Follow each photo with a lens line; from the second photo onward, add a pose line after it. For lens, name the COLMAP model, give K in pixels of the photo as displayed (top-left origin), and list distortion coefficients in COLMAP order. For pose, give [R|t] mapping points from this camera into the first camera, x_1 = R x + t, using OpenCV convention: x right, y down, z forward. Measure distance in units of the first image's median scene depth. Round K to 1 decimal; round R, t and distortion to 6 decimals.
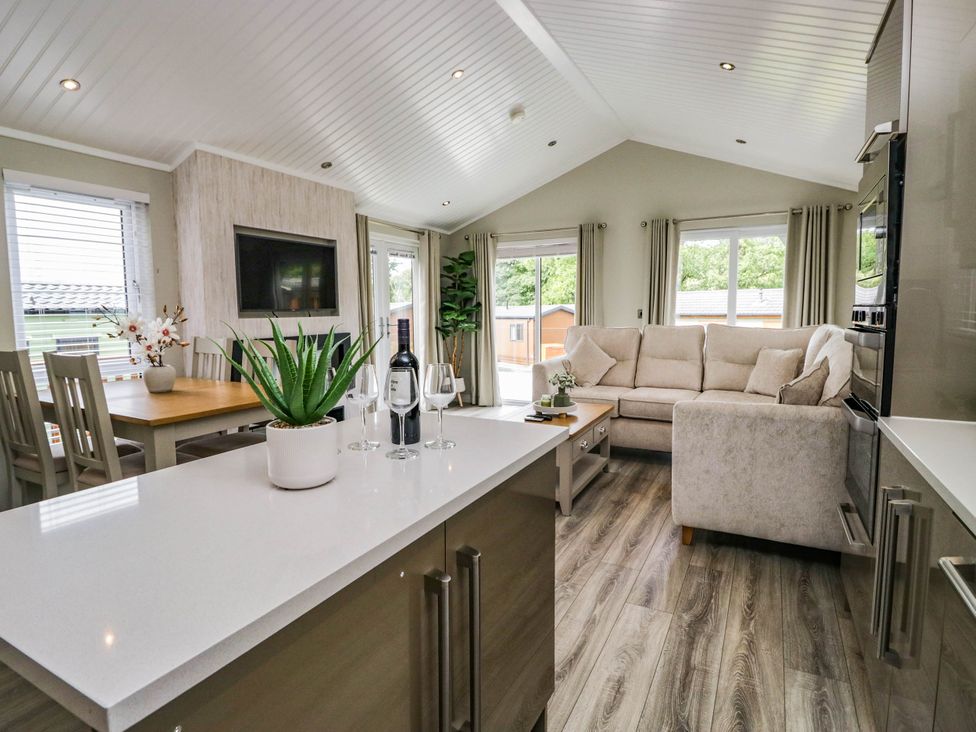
lens RADIAL K [[522.5, 0, 485.1], [0, 522.5, 356.8], [0, 0, 1]] dist [-0.005905, -0.008946]
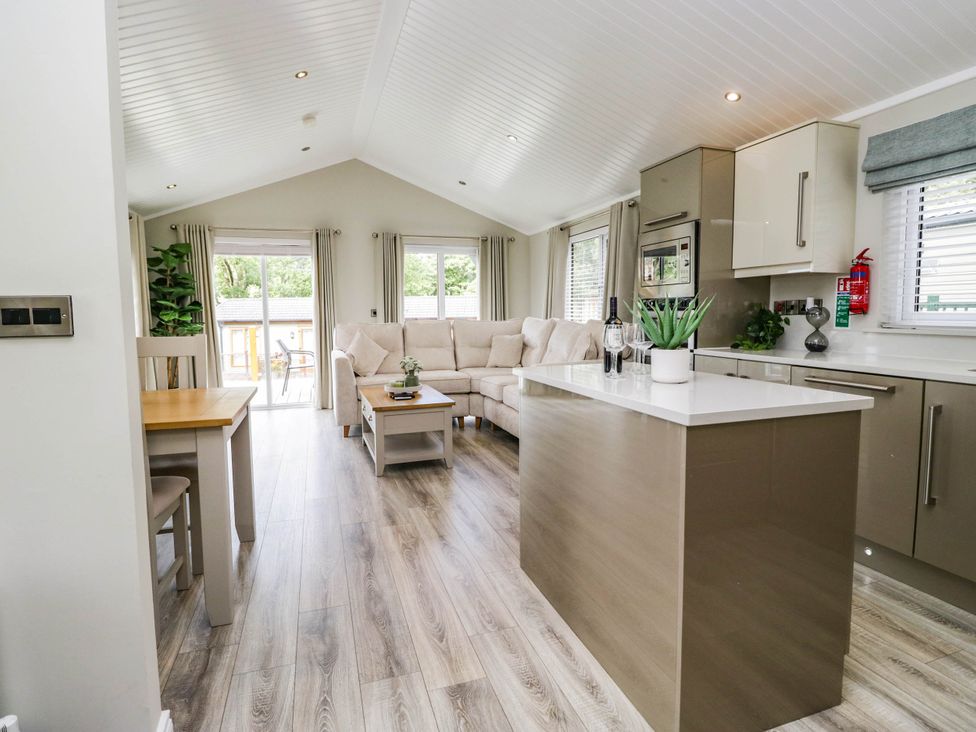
lens RADIAL K [[522.5, 0, 492.3], [0, 522.5, 354.7], [0, 0, 1]] dist [-0.005905, -0.008946]
pose [[0.682928, -0.057378, 0.728229, -0.459089], [0.071277, 0.997387, 0.011742, 0.017537], [-0.727000, 0.043887, 0.685233, 0.038068]]
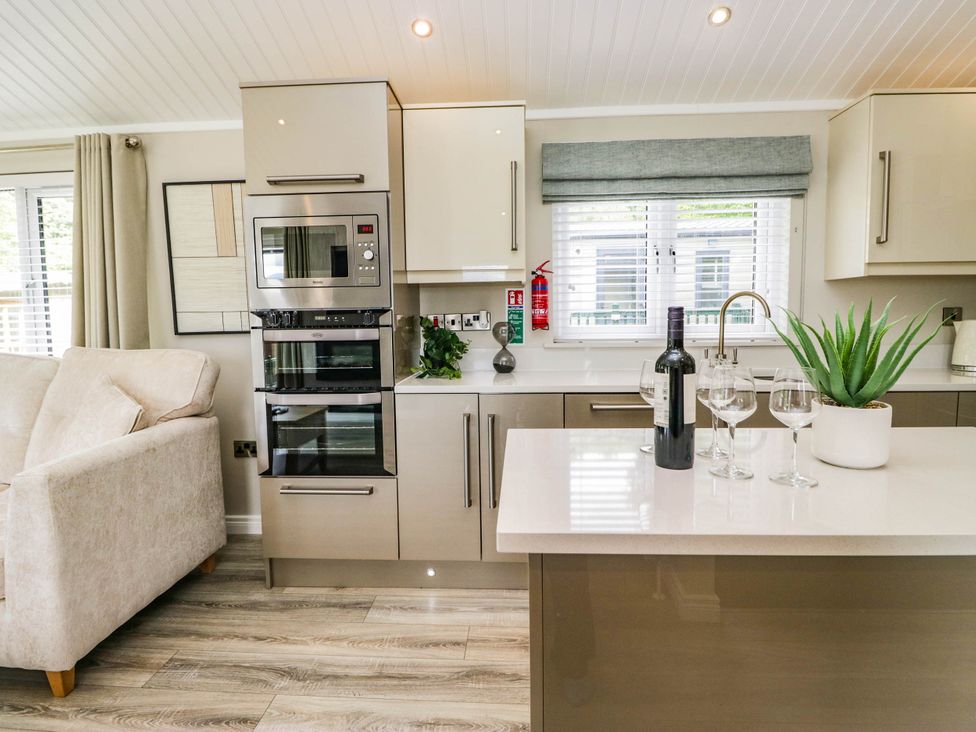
lens RADIAL K [[508.7, 0, 490.9], [0, 508.7, 357.9], [0, 0, 1]] dist [0.000634, -0.013745]
pose [[-0.419522, -0.060469, 0.905729, -0.204810], [0.100761, 0.988511, 0.112667, -0.031195], [-0.902135, 0.138528, -0.408609, 0.437373]]
